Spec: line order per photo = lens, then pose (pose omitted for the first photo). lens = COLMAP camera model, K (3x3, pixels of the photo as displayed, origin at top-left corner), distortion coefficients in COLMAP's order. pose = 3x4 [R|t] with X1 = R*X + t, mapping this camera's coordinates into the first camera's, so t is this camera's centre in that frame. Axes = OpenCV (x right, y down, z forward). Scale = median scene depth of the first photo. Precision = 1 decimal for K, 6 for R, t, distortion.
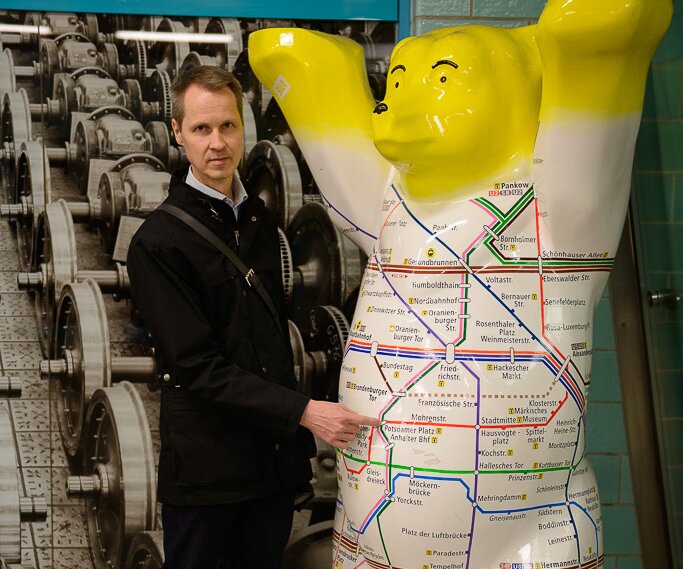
lens RADIAL K [[1361.4, 0, 340.4], [0, 1361.4, 432.9], [0, 0, 1]] dist [0.098608, 0.064440]
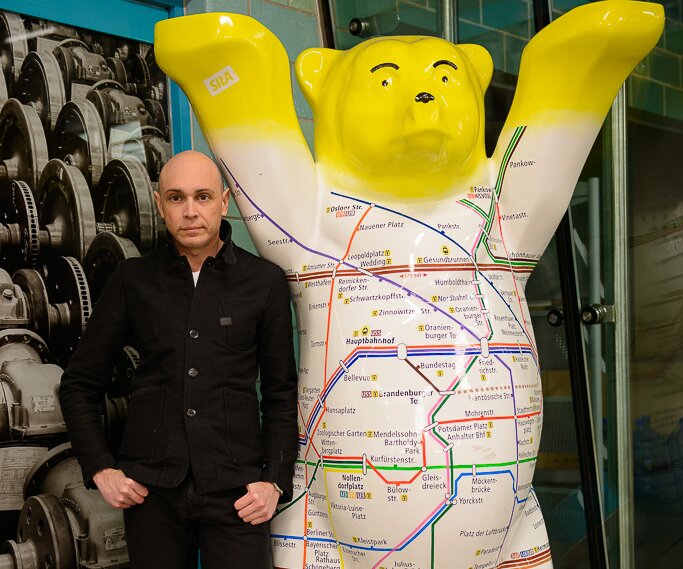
lens RADIAL K [[1160.1, 0, 342.7], [0, 1160.1, 427.2], [0, 0, 1]] dist [0.056516, 0.086928]
pose [[0.706281, -0.085429, 0.702758, -0.590280], [0.157022, 0.986870, -0.037844, 0.015234], [-0.690298, 0.137077, 0.710422, 0.466716]]
